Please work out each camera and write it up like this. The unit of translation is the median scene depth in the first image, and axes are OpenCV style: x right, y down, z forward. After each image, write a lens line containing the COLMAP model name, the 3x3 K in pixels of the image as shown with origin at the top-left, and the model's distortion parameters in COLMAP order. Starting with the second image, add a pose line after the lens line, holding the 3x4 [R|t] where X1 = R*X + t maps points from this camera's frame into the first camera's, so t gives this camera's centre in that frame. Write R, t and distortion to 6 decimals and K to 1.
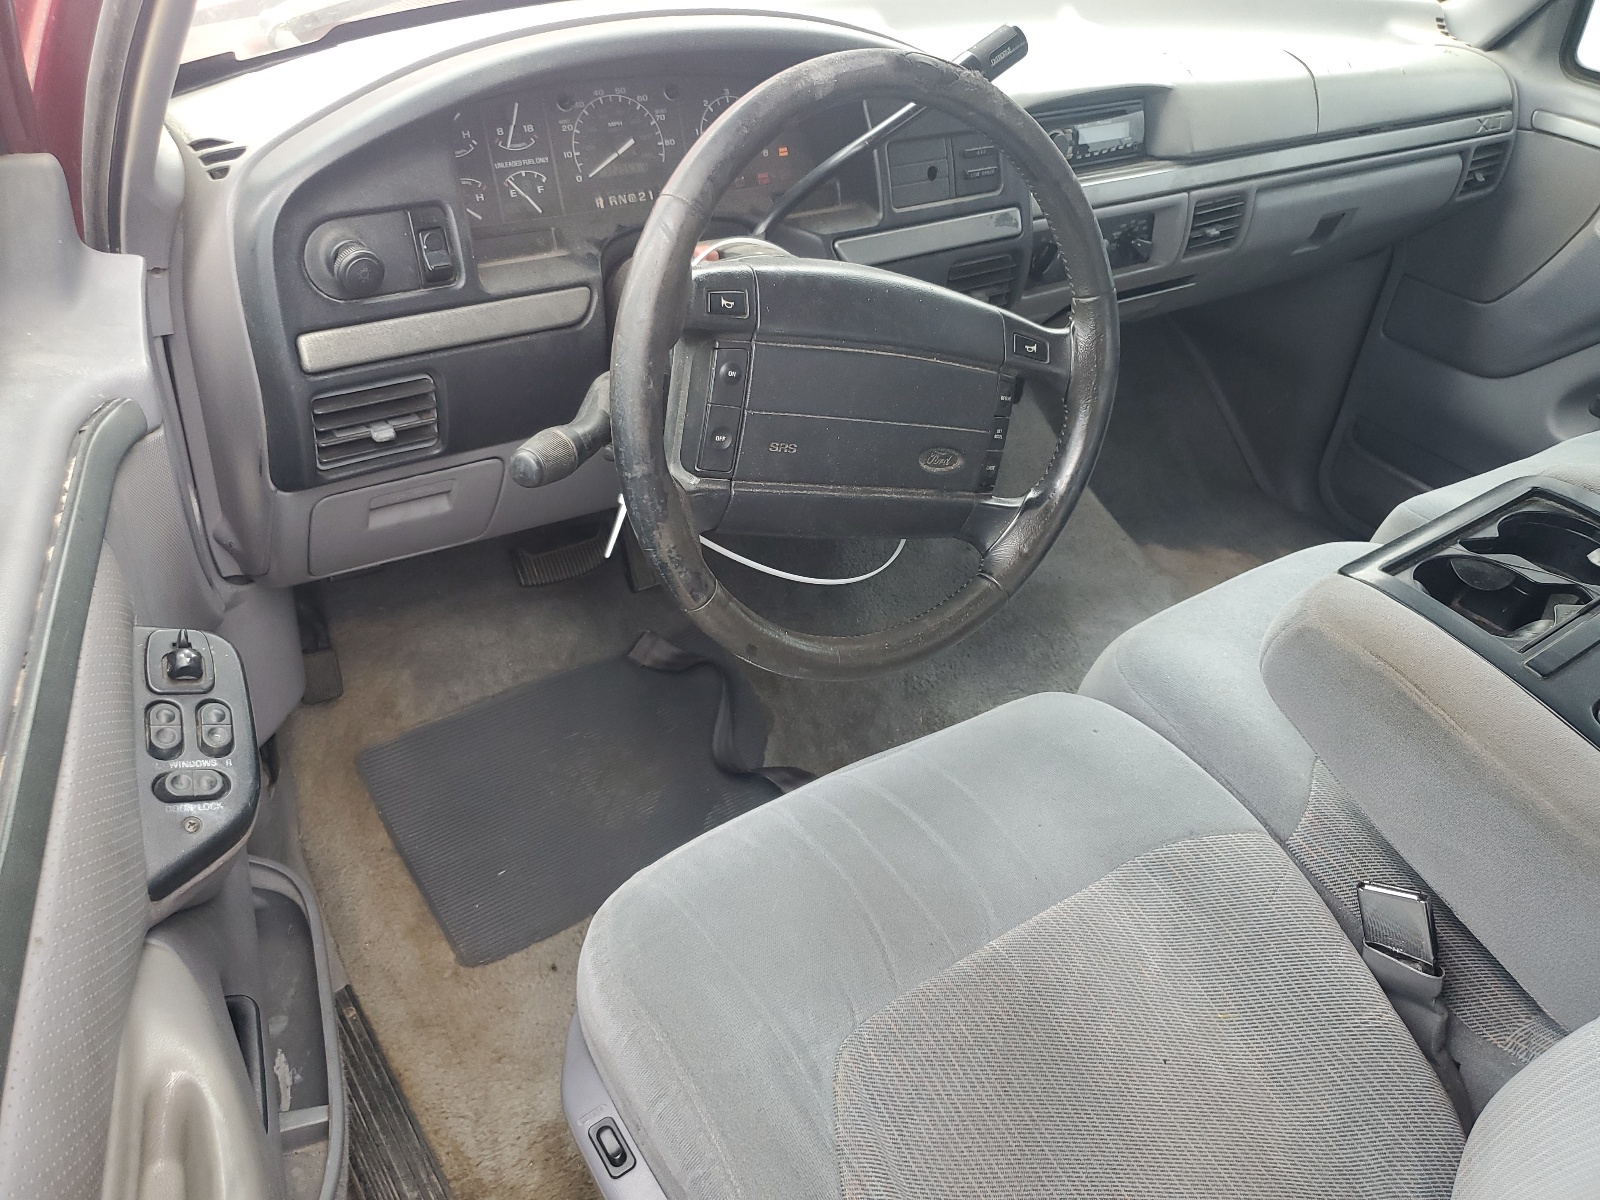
lens RADIAL K [[1353.3, 0, 800.0], [0, 1353.3, 600.0], [0, 0, 1]] dist [-0.062284, 0.003361]
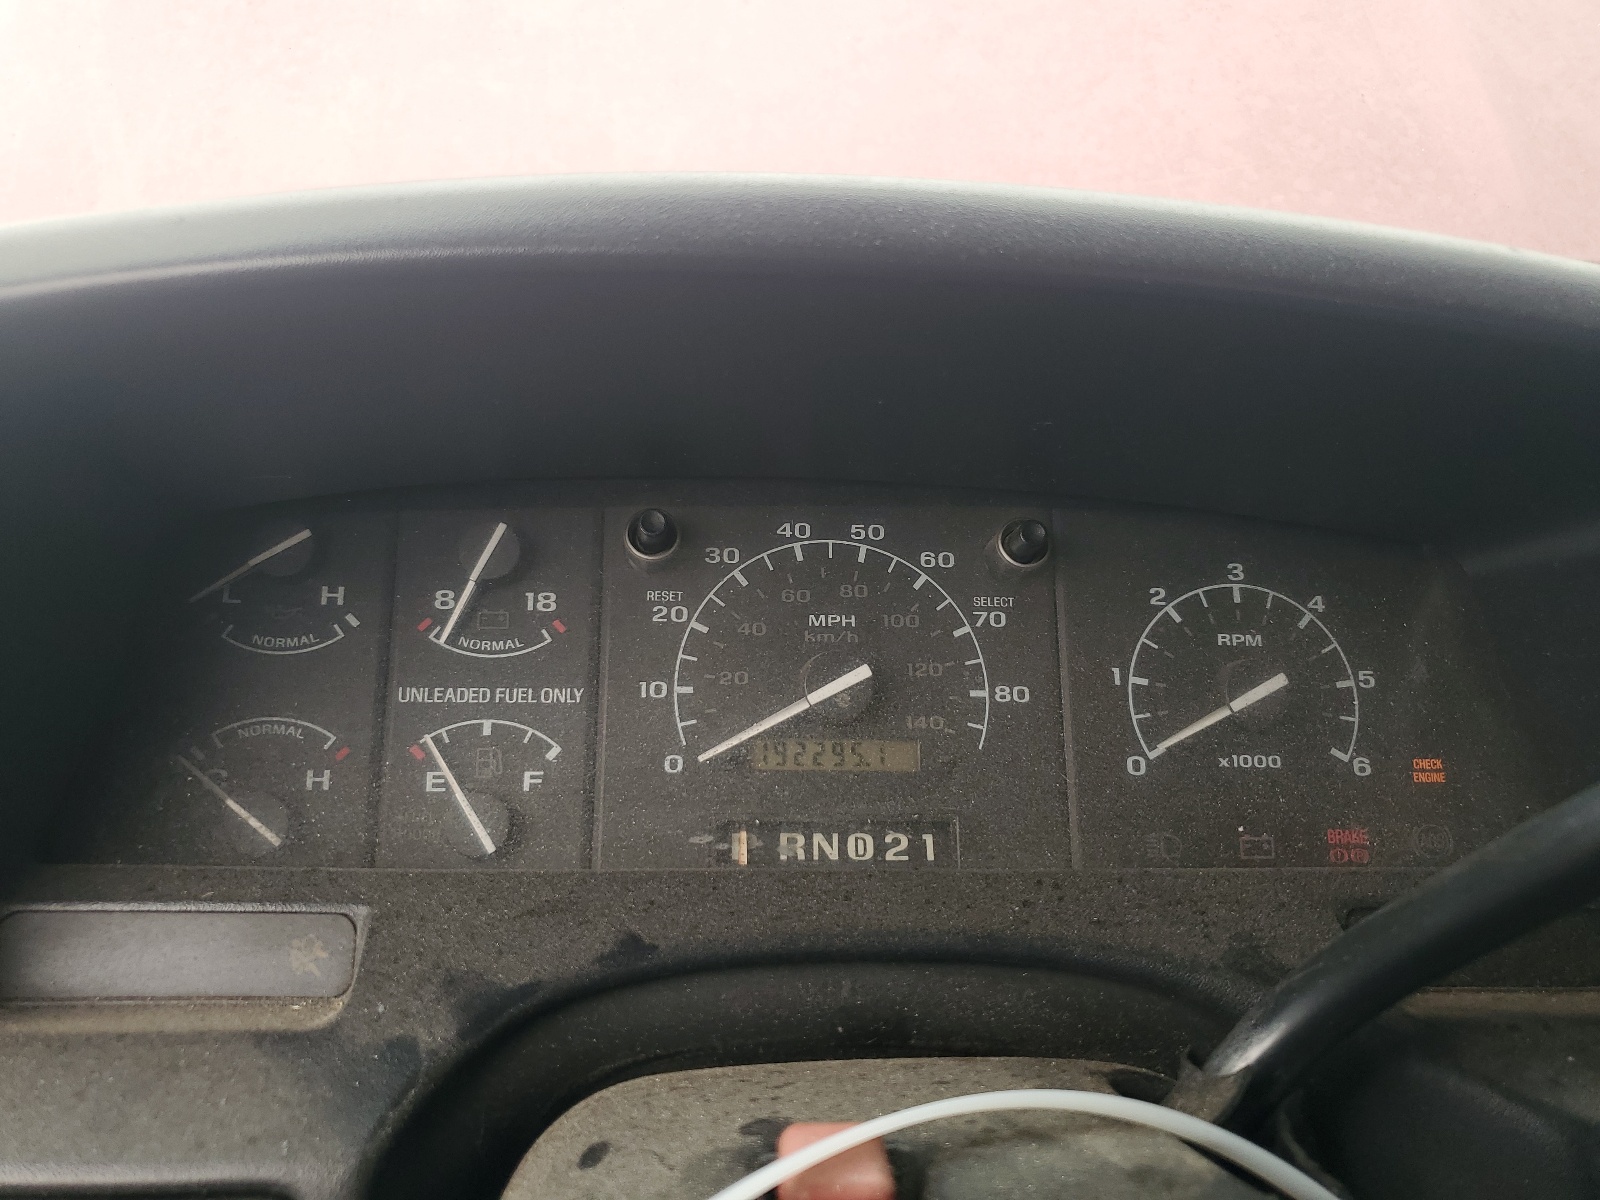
lens RADIAL K [[1225.6, 0, 800.0], [0, 1225.6, 600.0], [0, 0, 1]] dist [0.045237, 0.000232]
pose [[0.855469, 0.016098, -0.517604, 0.012602], [-0.256989, 0.880953, -0.397339, -0.240901], [0.449588, 0.472930, 0.757765, 0.776439]]
